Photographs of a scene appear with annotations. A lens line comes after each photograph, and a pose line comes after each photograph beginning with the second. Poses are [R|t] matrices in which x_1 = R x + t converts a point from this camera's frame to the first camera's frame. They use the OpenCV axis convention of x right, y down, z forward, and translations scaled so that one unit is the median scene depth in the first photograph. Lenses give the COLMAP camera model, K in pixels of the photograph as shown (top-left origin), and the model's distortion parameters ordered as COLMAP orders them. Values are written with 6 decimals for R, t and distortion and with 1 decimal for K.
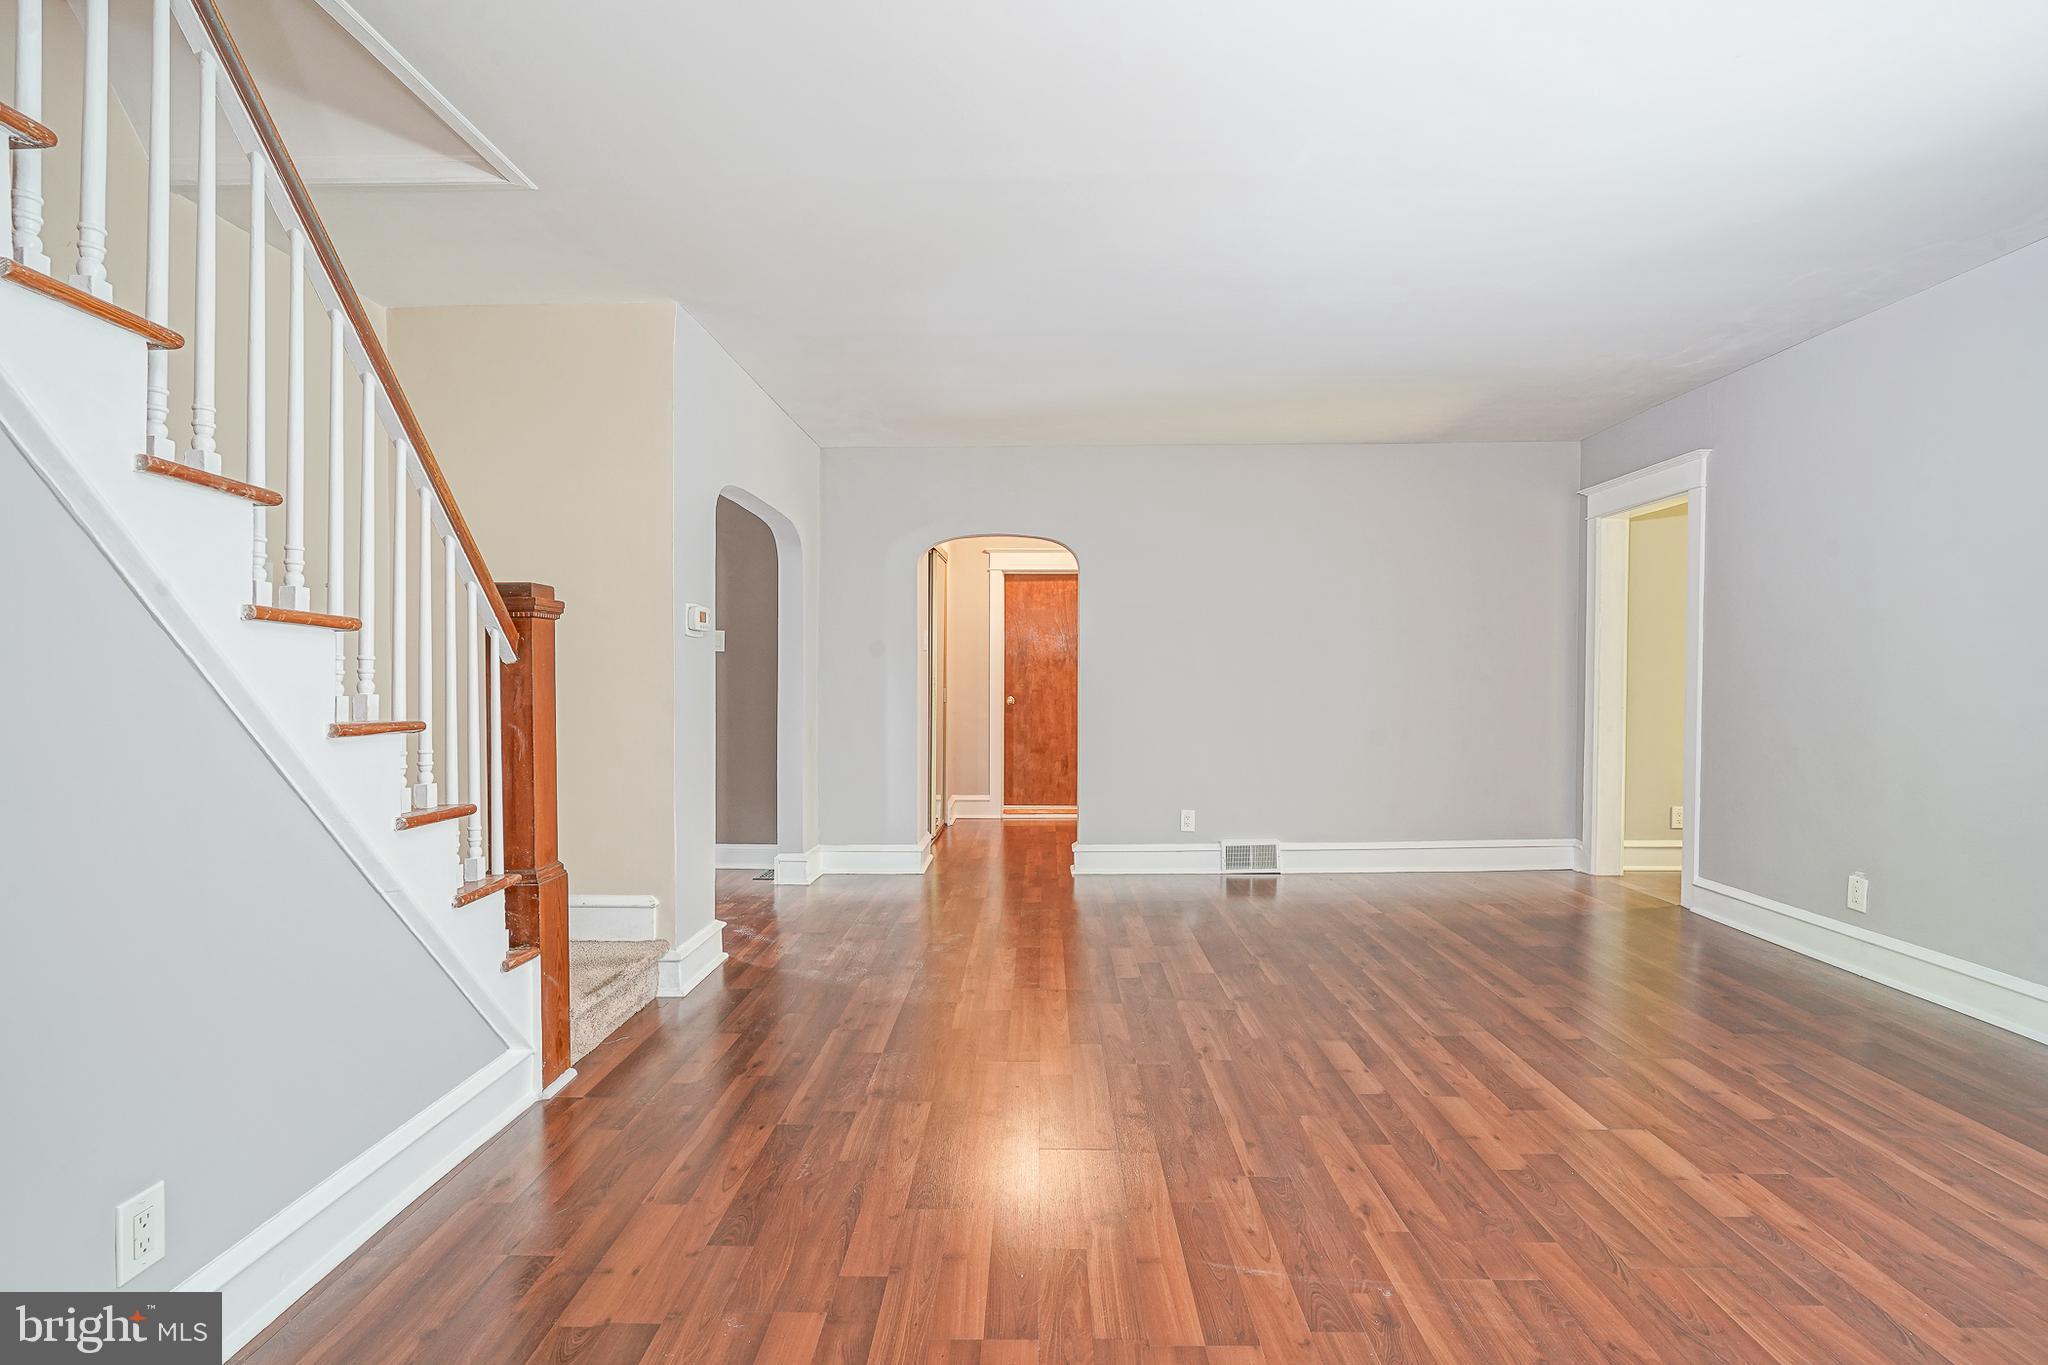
lens RADIAL K [[1005.2, 0, 1023.6], [0, 1005.2, 674.0], [0, 0, 1]] dist [-0.001612, 0.000521]
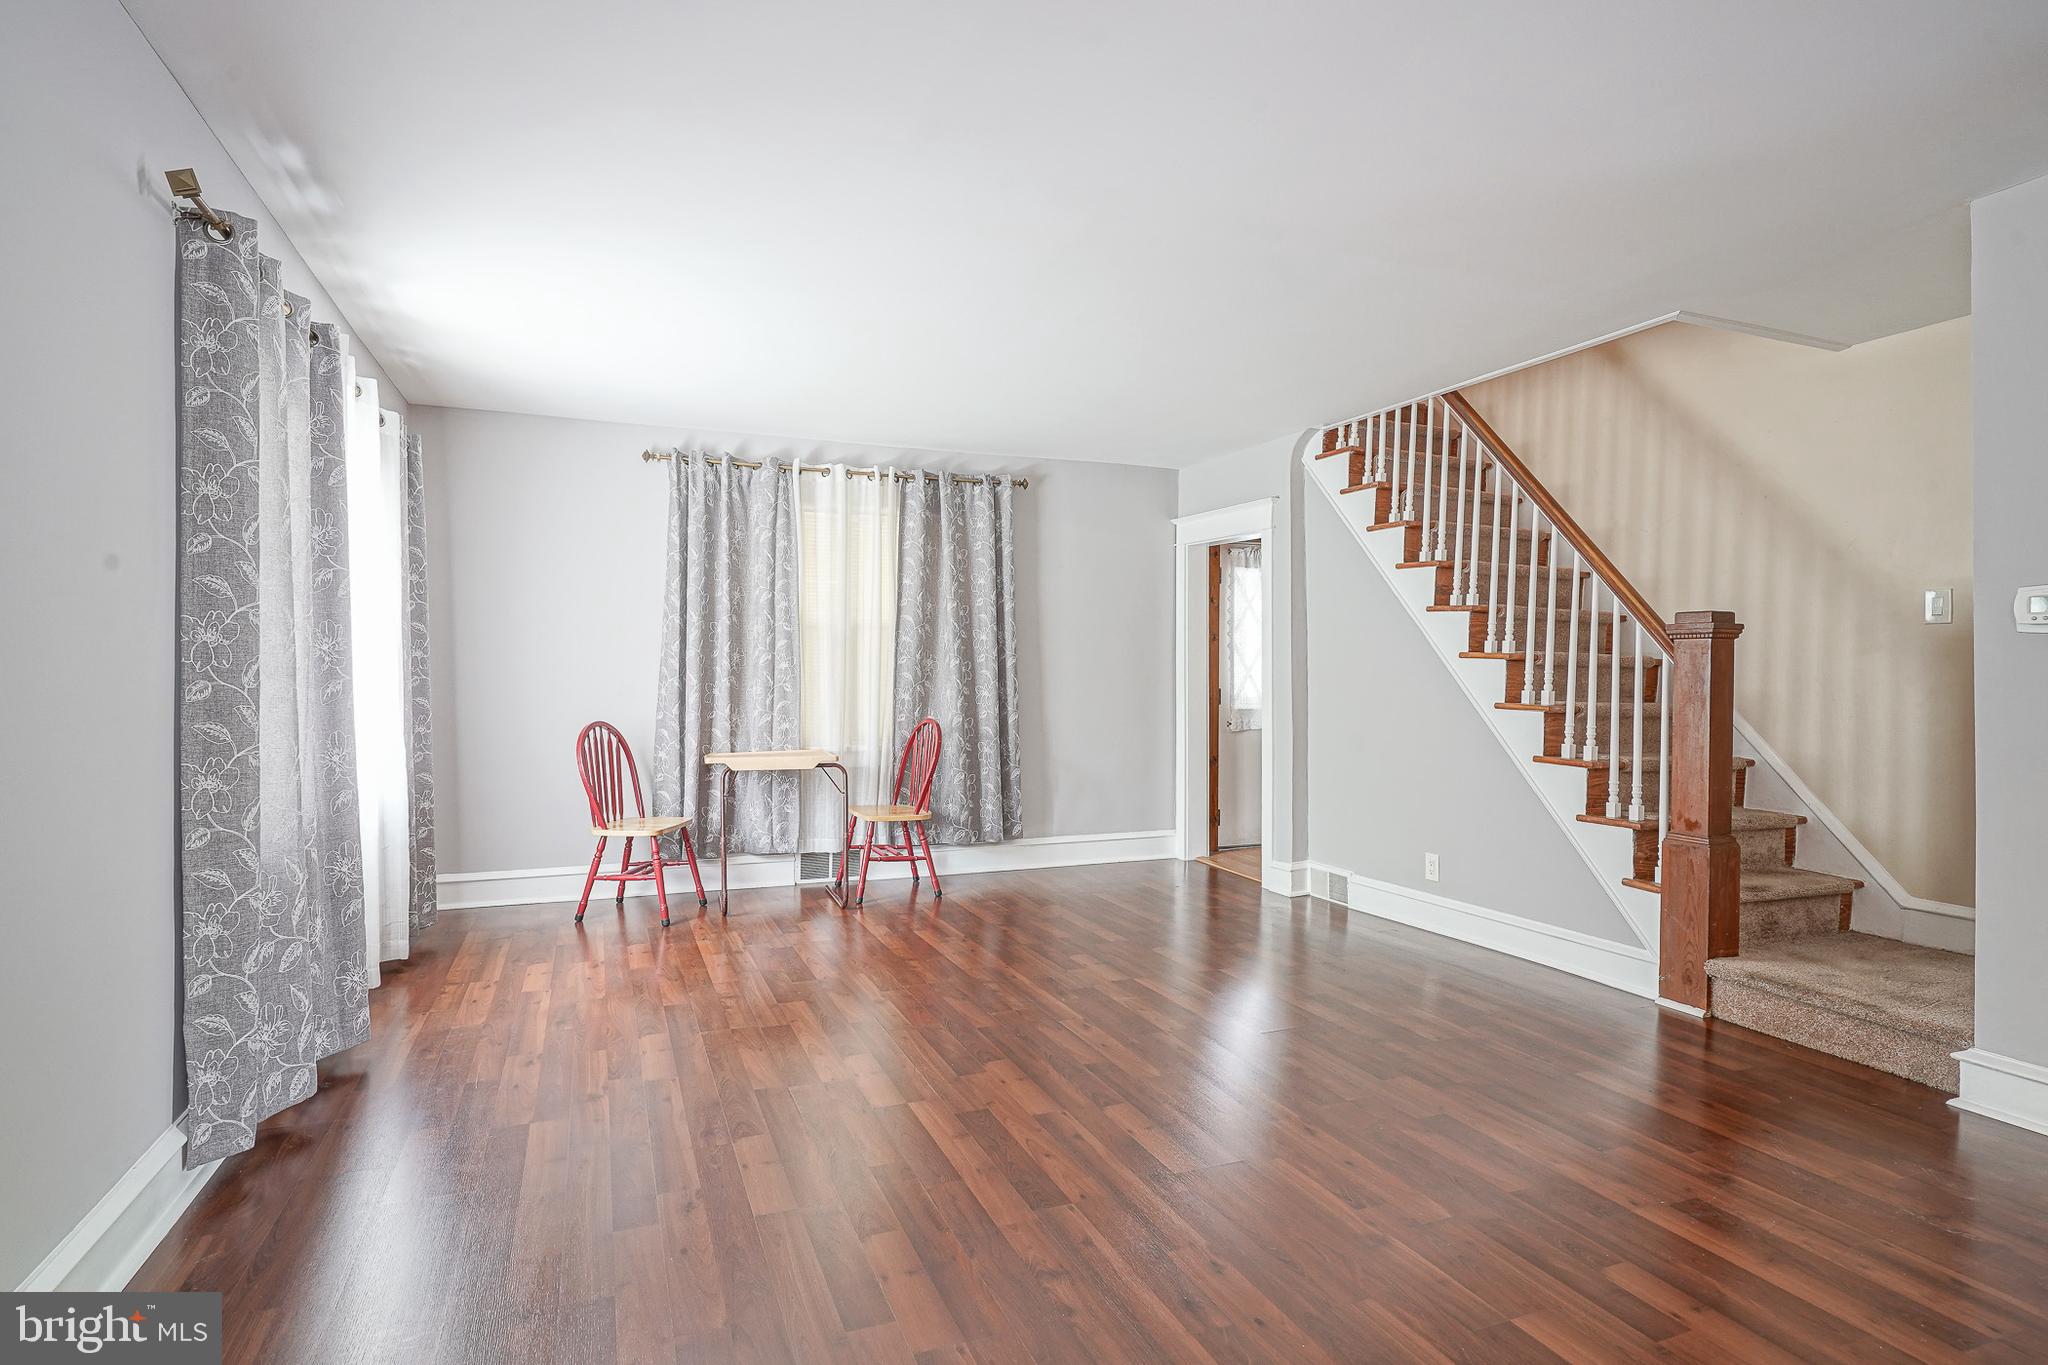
lens RADIAL K [[1005.2, 0, 1008.6], [0, 1005.2, 678.9], [0, 0, 1]] dist [-0.001612, 0.000521]
pose [[-0.921750, -0.003538, -0.387767, 0.792745], [-0.006447, 0.999960, 0.006203, -0.010386], [0.387730, 0.008217, -0.921736, 1.788898]]
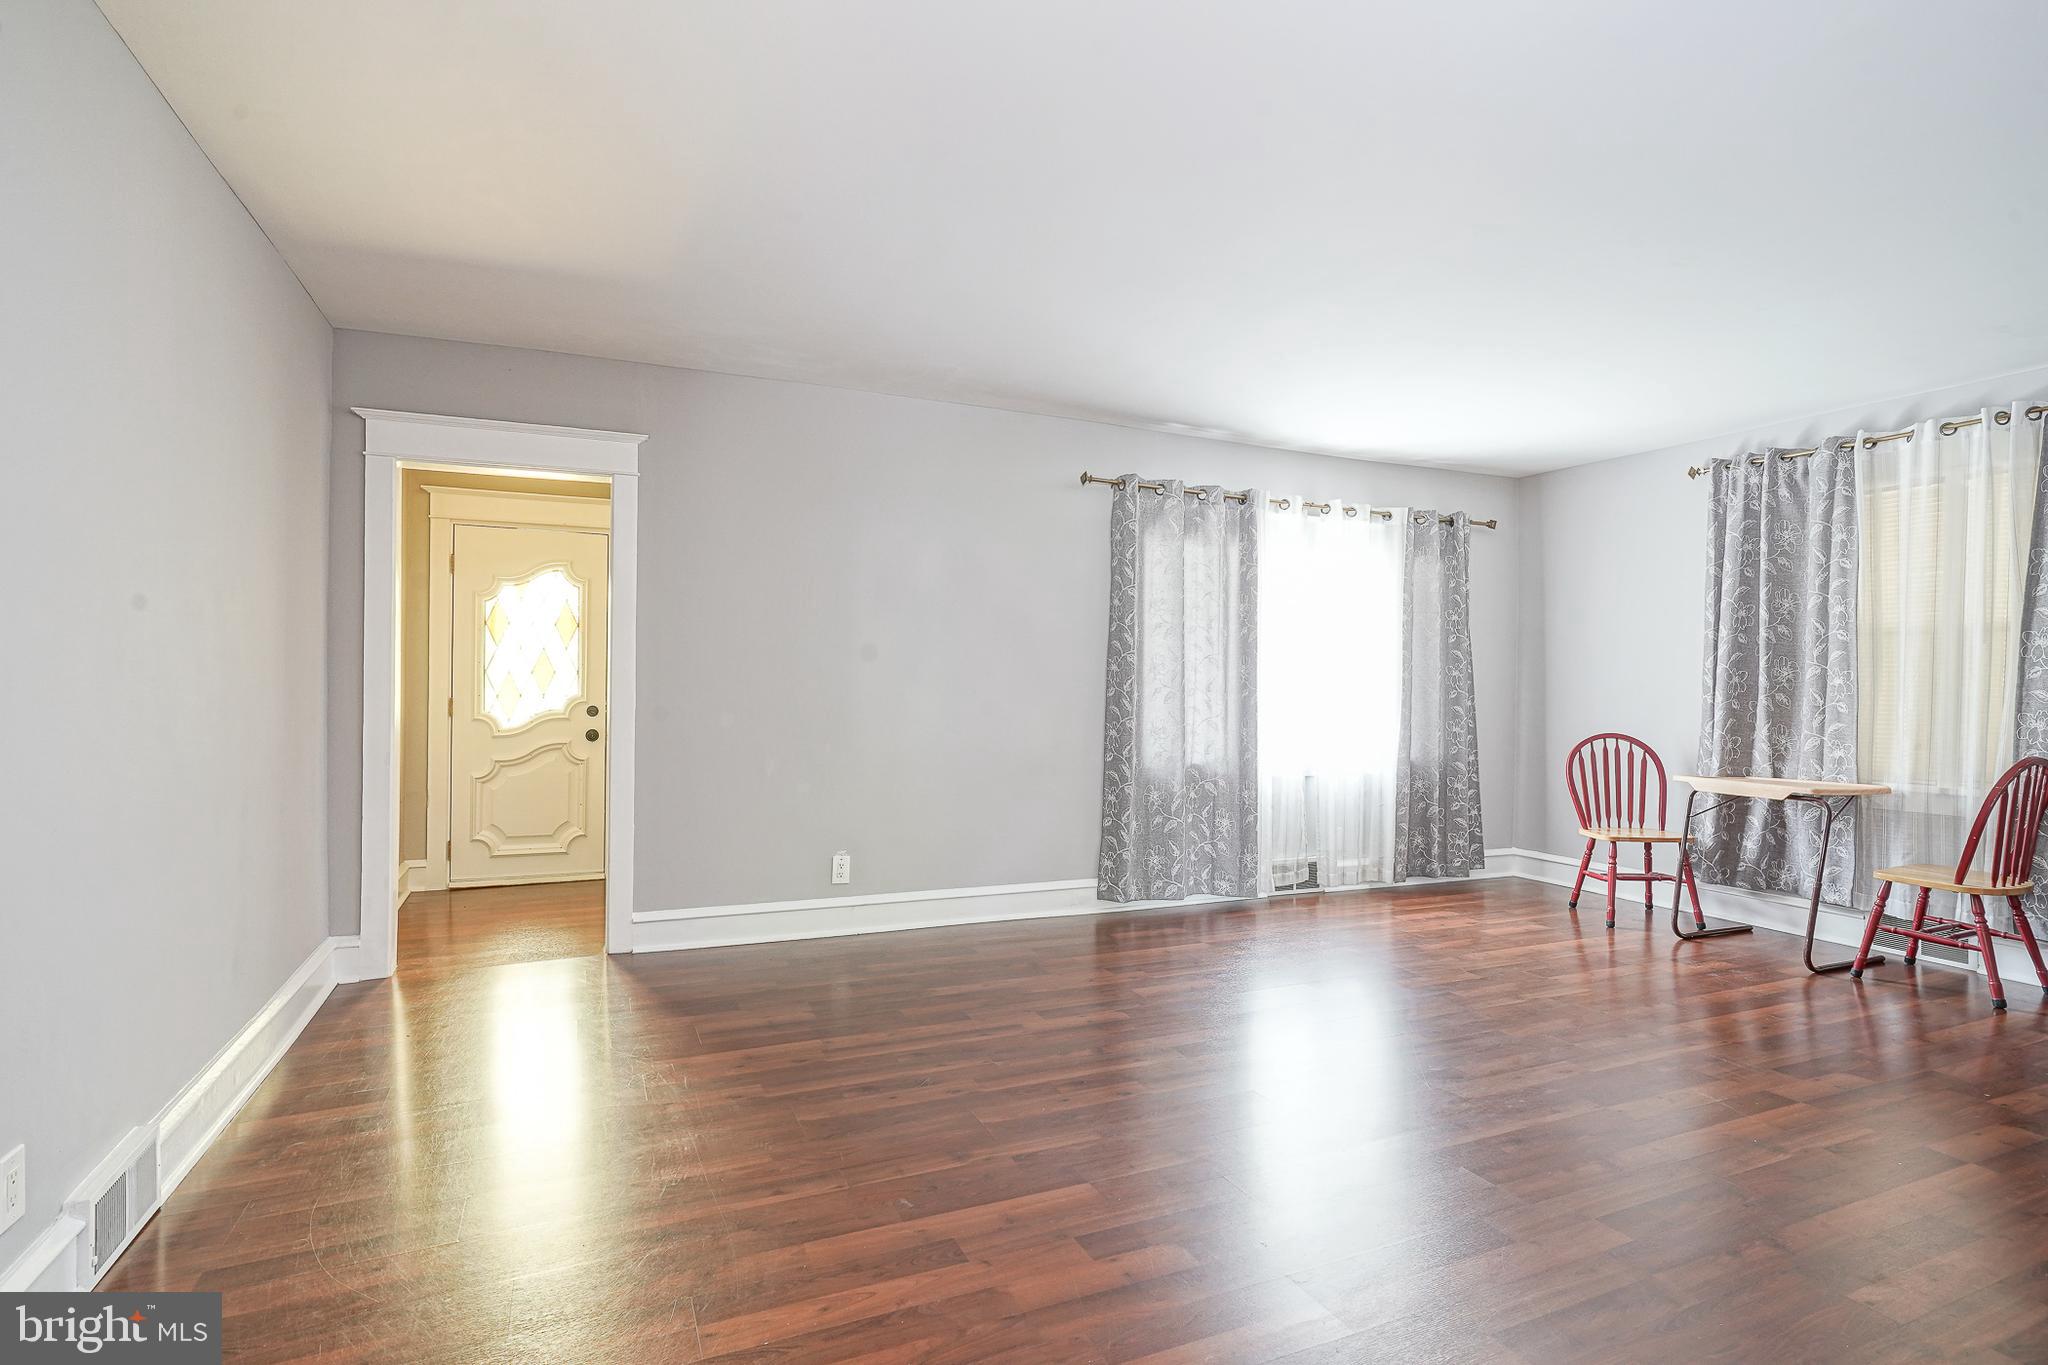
lens RADIAL K [[1005.2, 0, 1040.1], [0, 1005.2, 696.4], [0, 0, 1]] dist [-0.001612, 0.000521]
pose [[-0.440796, -0.015099, 0.897480, -0.447698], [-0.009248, 0.999882, 0.012280, -0.004932], [-0.897560, -0.002887, -0.440883, 1.719110]]
